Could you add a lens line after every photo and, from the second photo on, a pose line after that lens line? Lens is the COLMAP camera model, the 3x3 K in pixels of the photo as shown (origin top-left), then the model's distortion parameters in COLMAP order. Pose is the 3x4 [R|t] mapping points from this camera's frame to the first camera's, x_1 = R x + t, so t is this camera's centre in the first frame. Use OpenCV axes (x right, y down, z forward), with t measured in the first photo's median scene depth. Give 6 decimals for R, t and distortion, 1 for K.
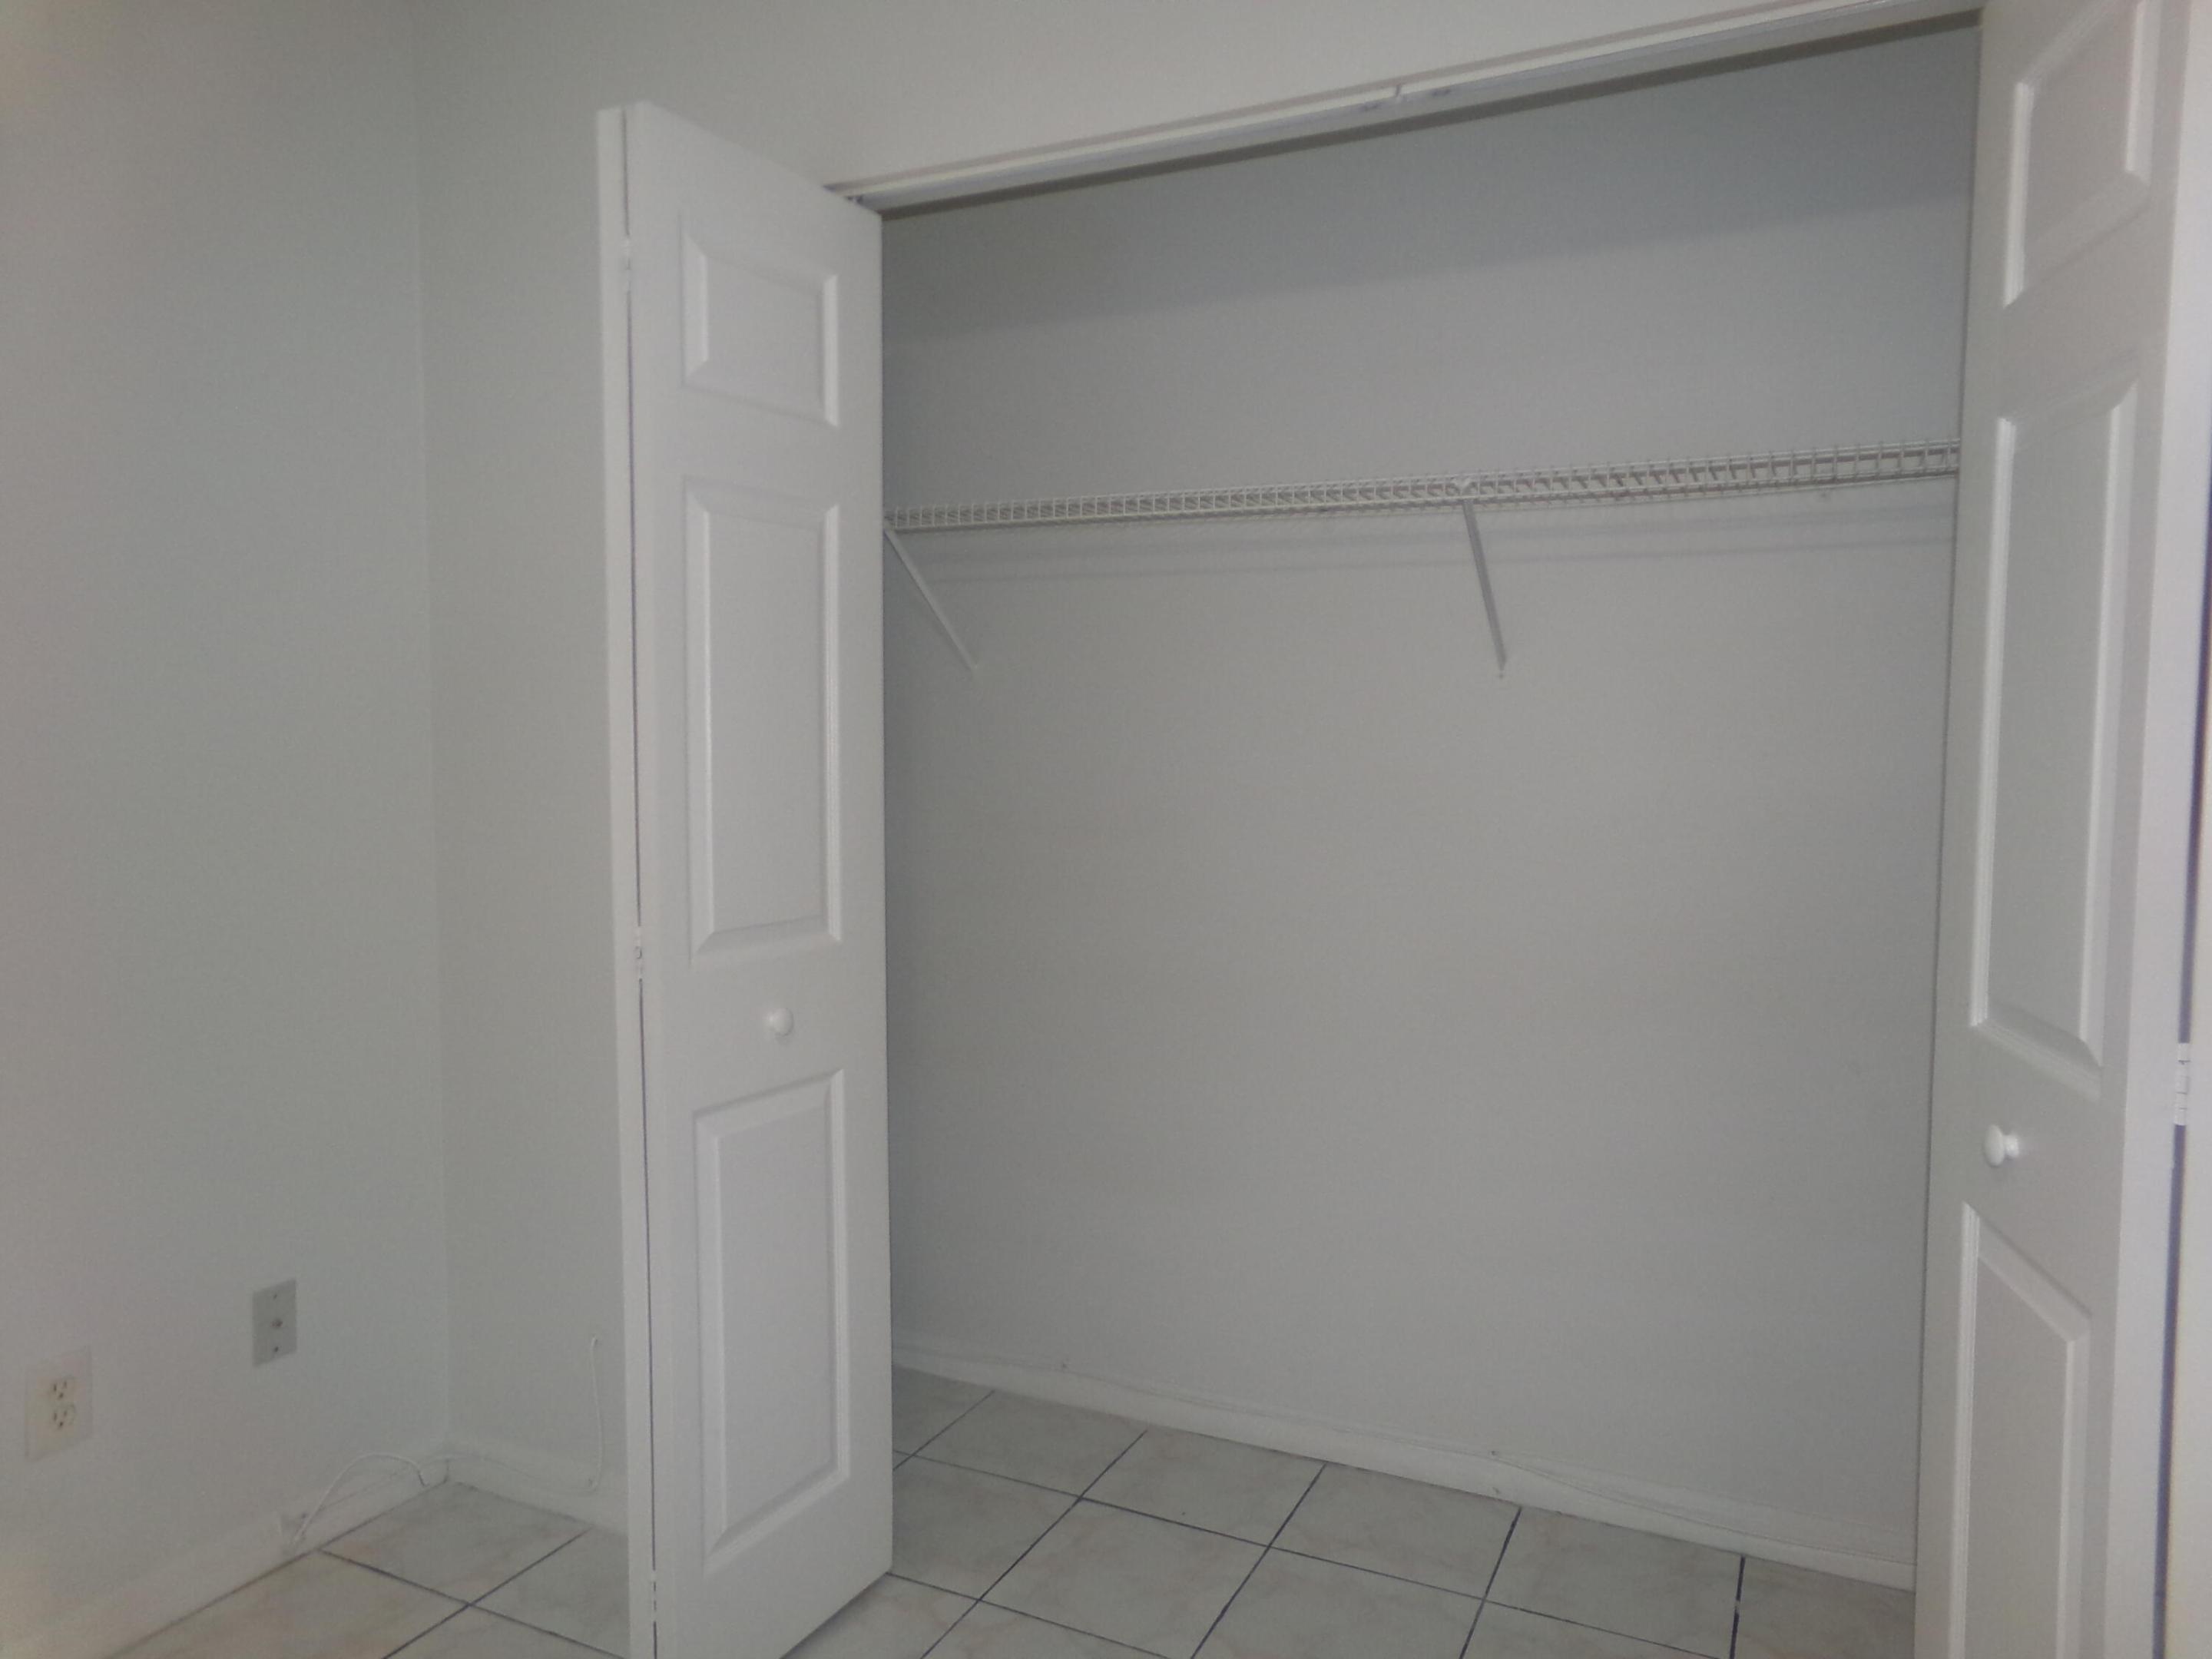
lens RADIAL K [[1521.5, 0, 1106.0], [0, 1521.5, 829.5], [0, 0, 1]] dist [-0.039625, 0.000521]
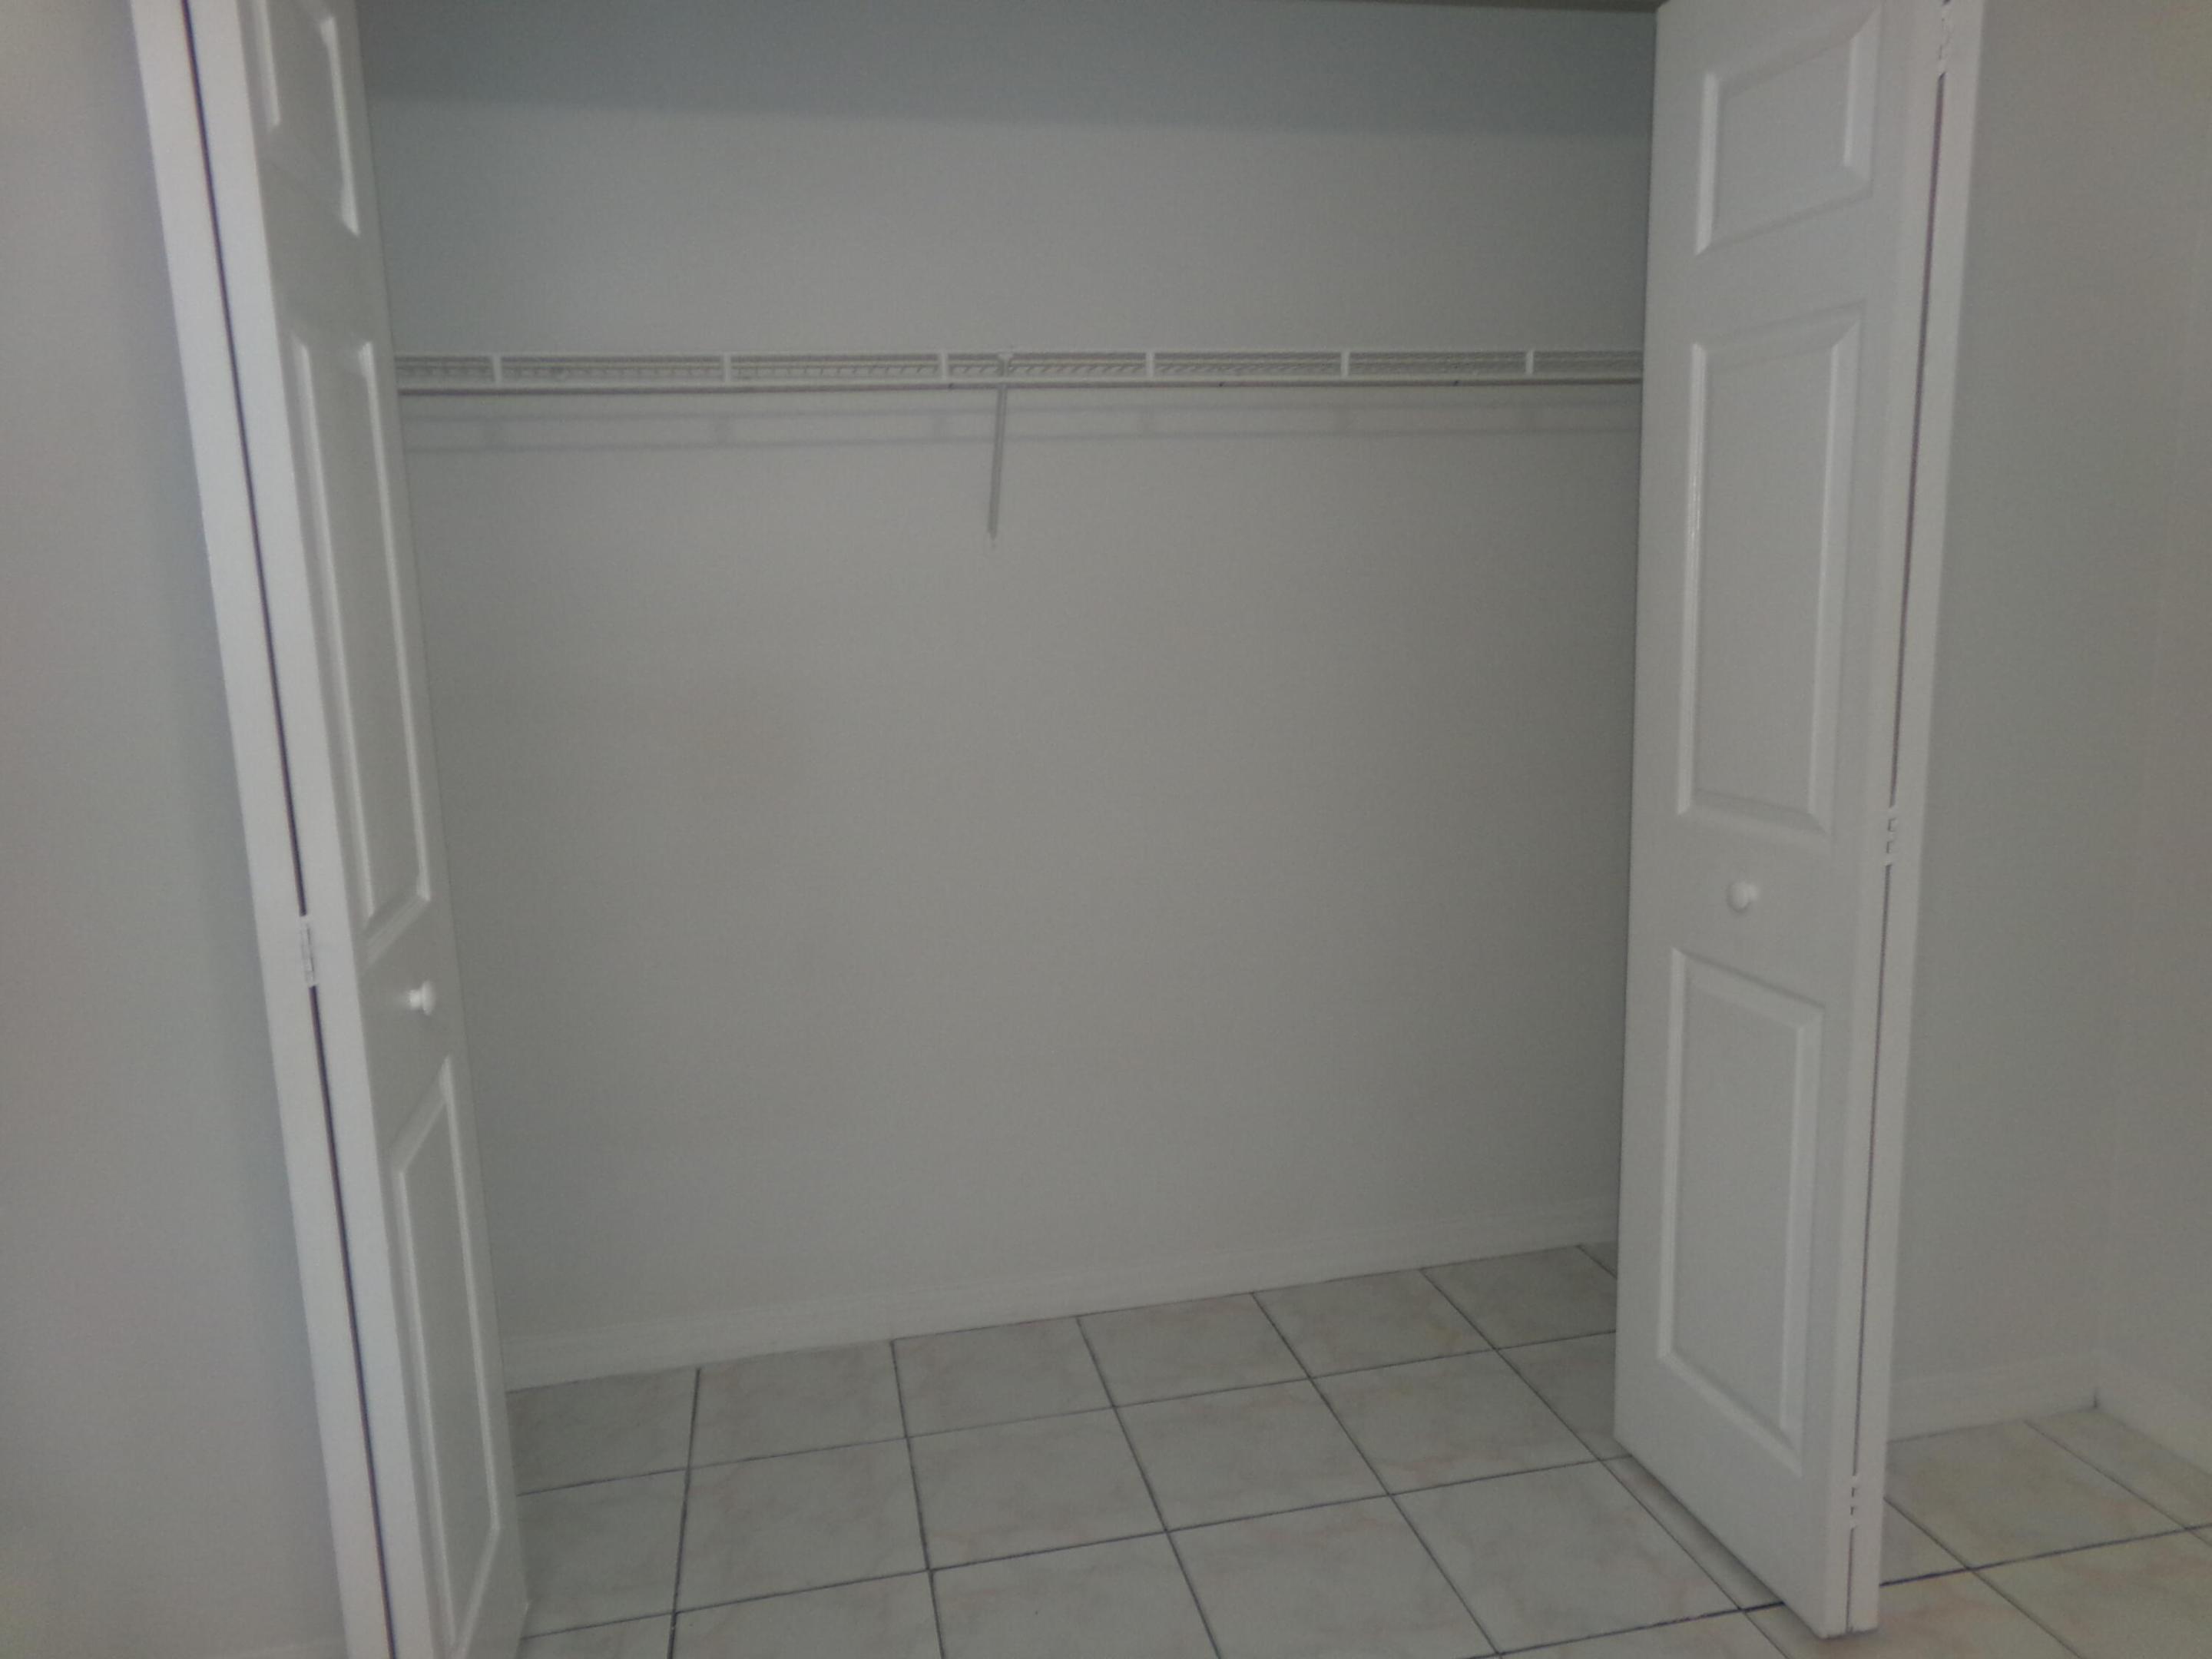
lens RADIAL K [[1533.3, 0, 1106.0], [0, 1533.3, 829.5], [0, 0, 1]] dist [-0.073736, 0.103467]
pose [[0.786533, -0.132313, 0.603207, -0.614316], [0.077474, 0.990202, 0.116181, -0.048328], [-0.612669, -0.044647, 0.789078, 0.254108]]
